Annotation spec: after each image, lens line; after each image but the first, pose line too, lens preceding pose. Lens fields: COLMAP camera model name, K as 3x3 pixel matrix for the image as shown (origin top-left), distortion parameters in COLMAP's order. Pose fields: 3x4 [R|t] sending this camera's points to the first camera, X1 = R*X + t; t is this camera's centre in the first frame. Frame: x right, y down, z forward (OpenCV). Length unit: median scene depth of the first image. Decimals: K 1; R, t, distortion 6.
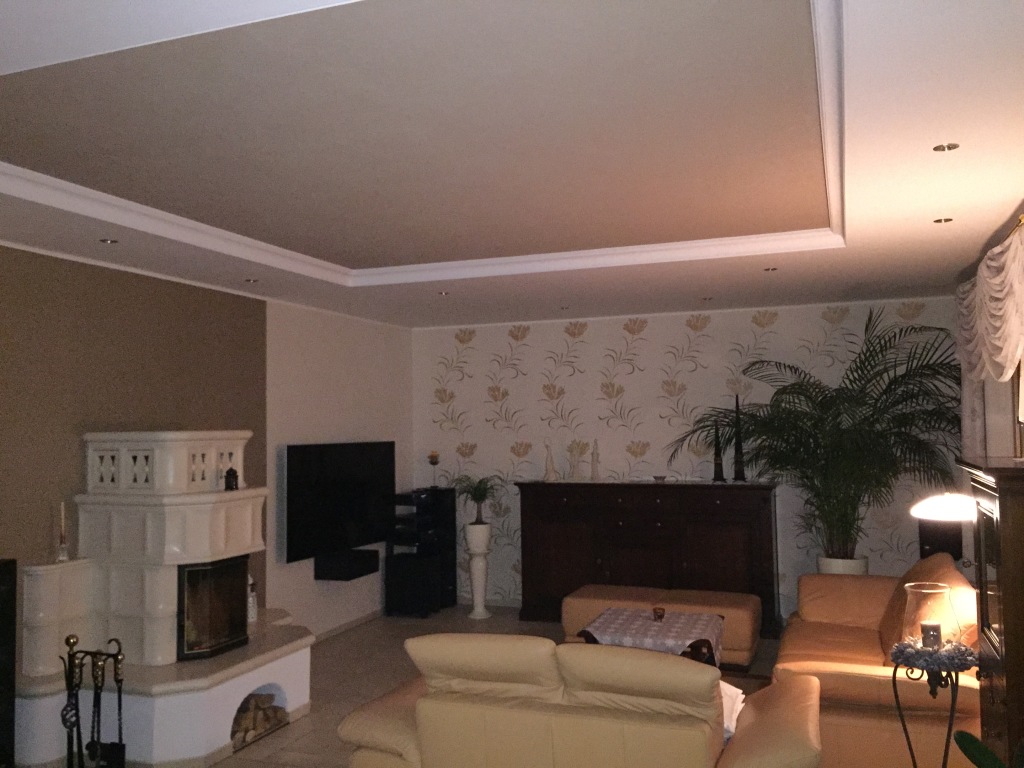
lens RADIAL K [[848.4, 0, 512.0], [0, 848.4, 384.0], [0, 0, 1]] dist [-0.127000, -0.002405]
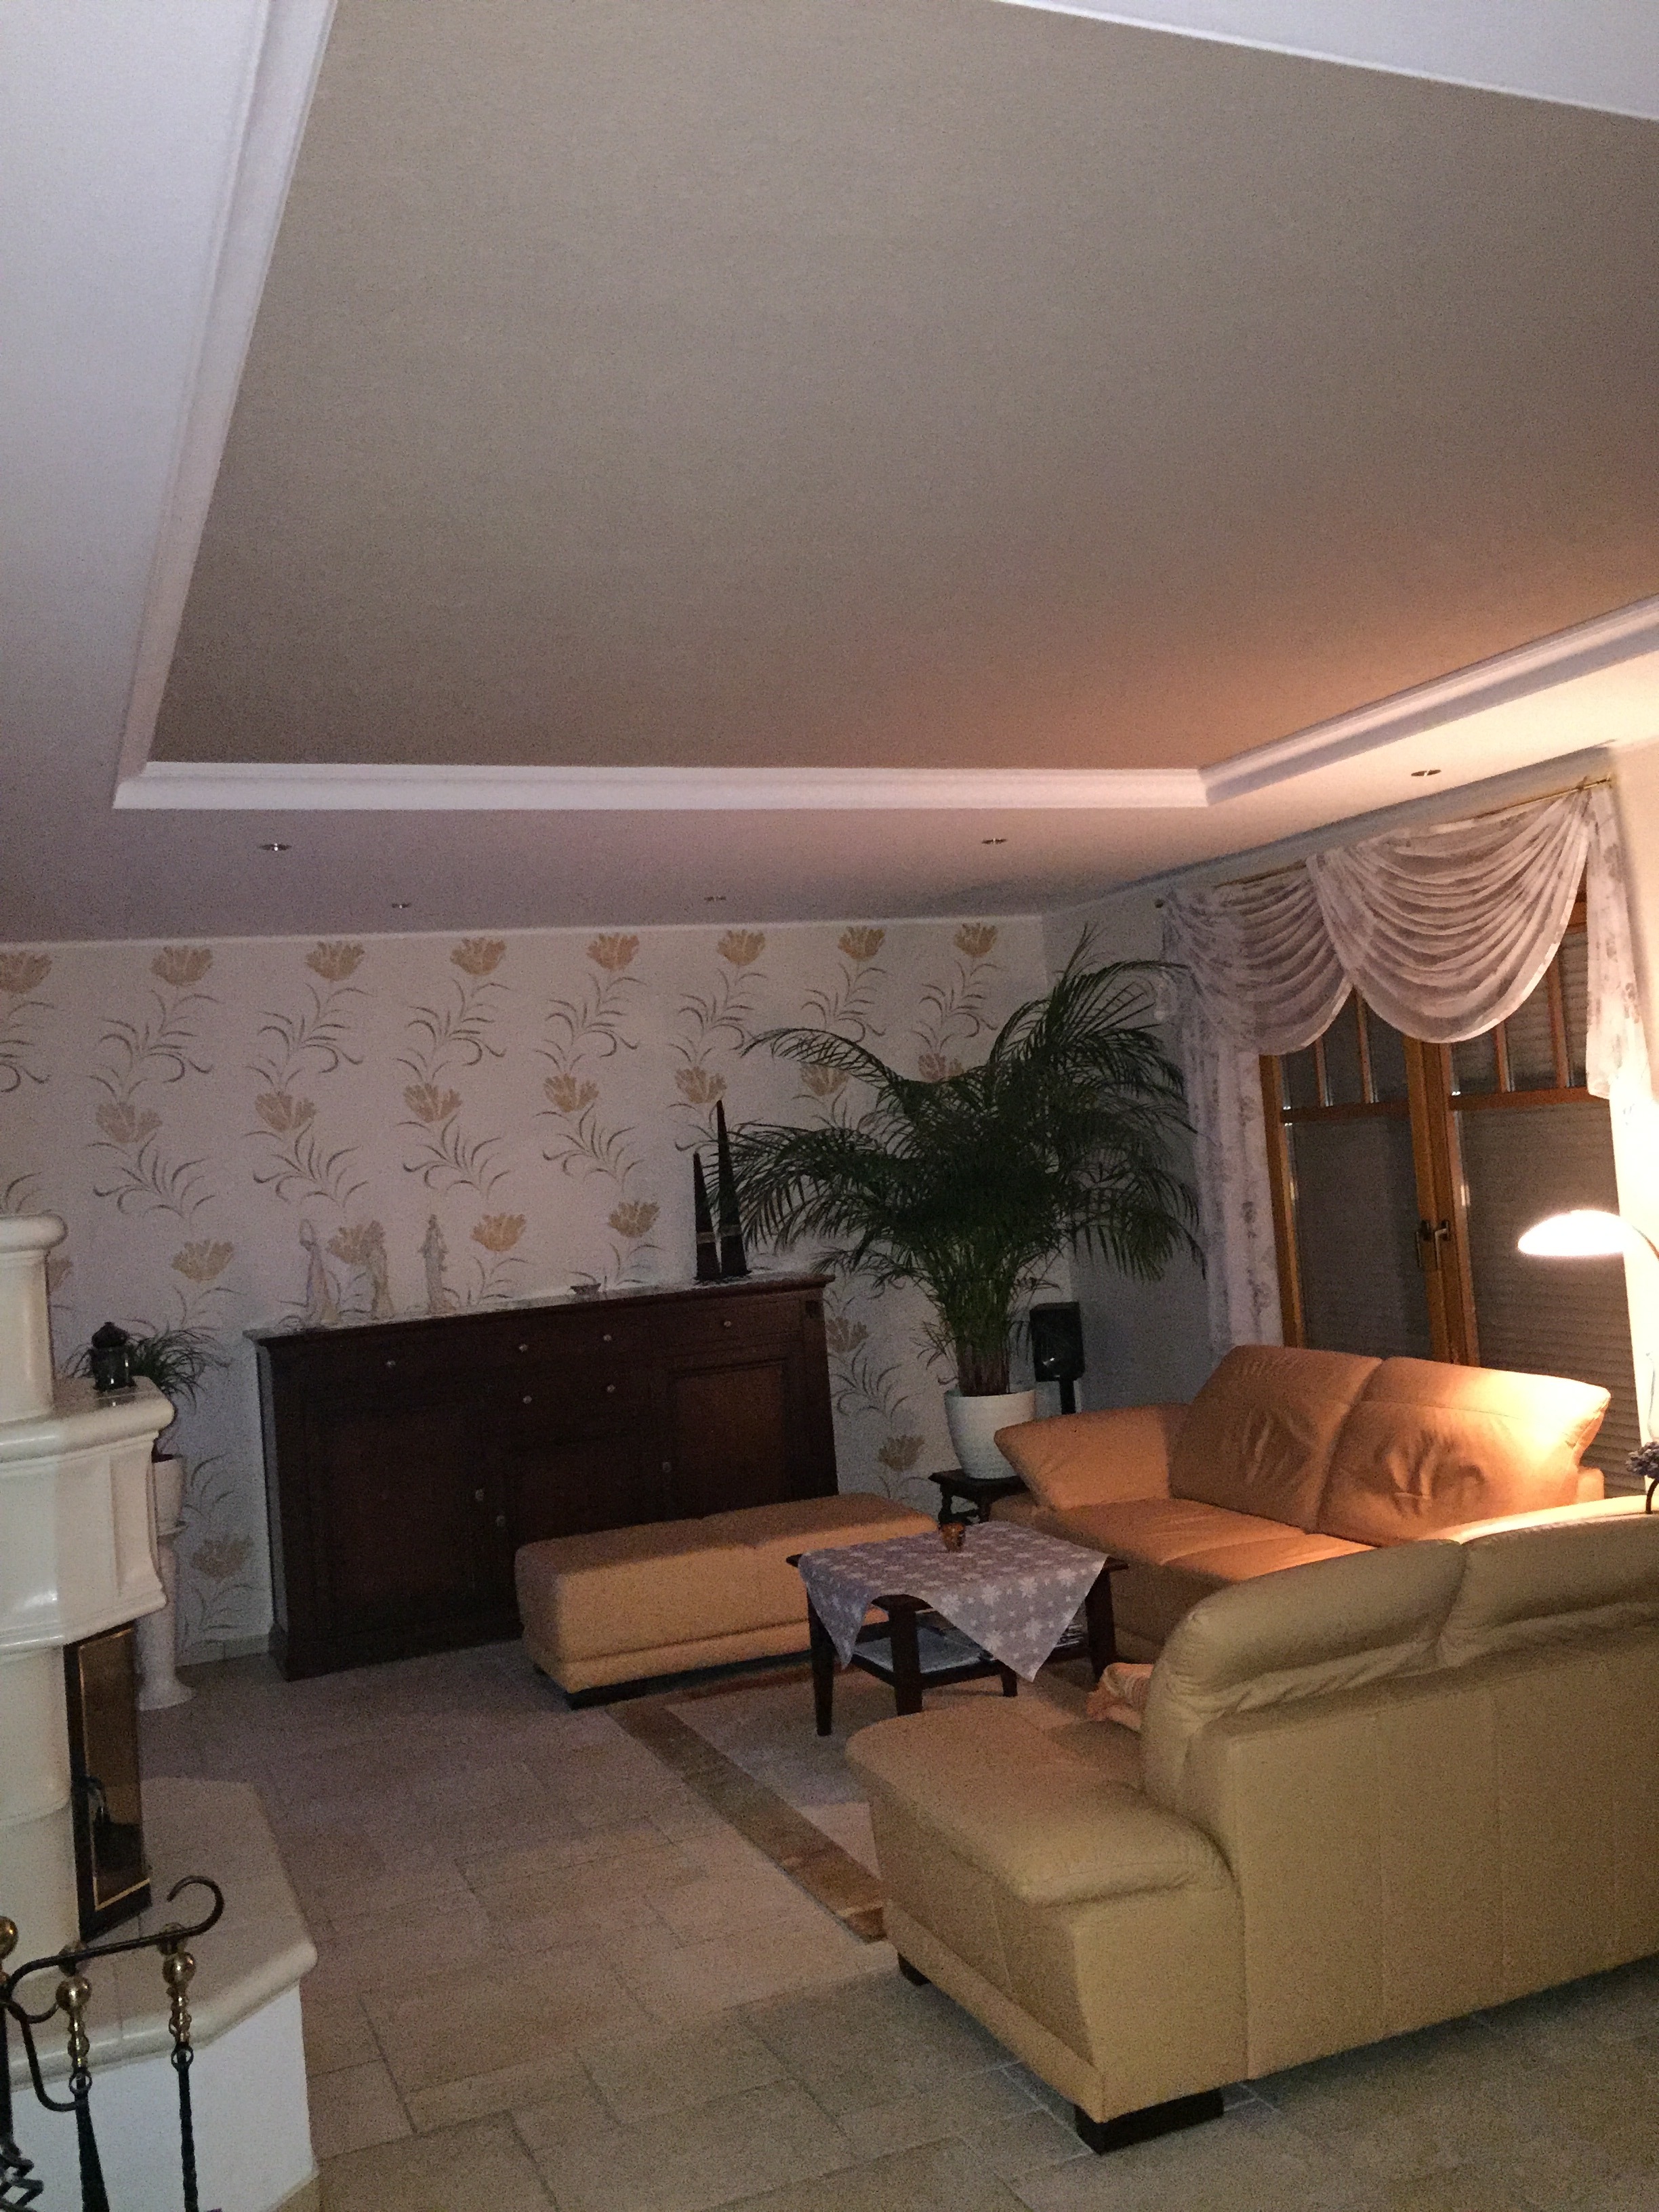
lens RADIAL K [[1890.2, 0, 828.5], [0, 1890.2, 1090.7], [0, 0, 1]] dist [0.080919, -0.096354]
pose [[0.715461, -0.021544, 0.698321, -0.452164], [0.035657, 0.999348, -0.005700, 0.015419], [-0.697743, 0.028978, 0.715762, 0.175042]]
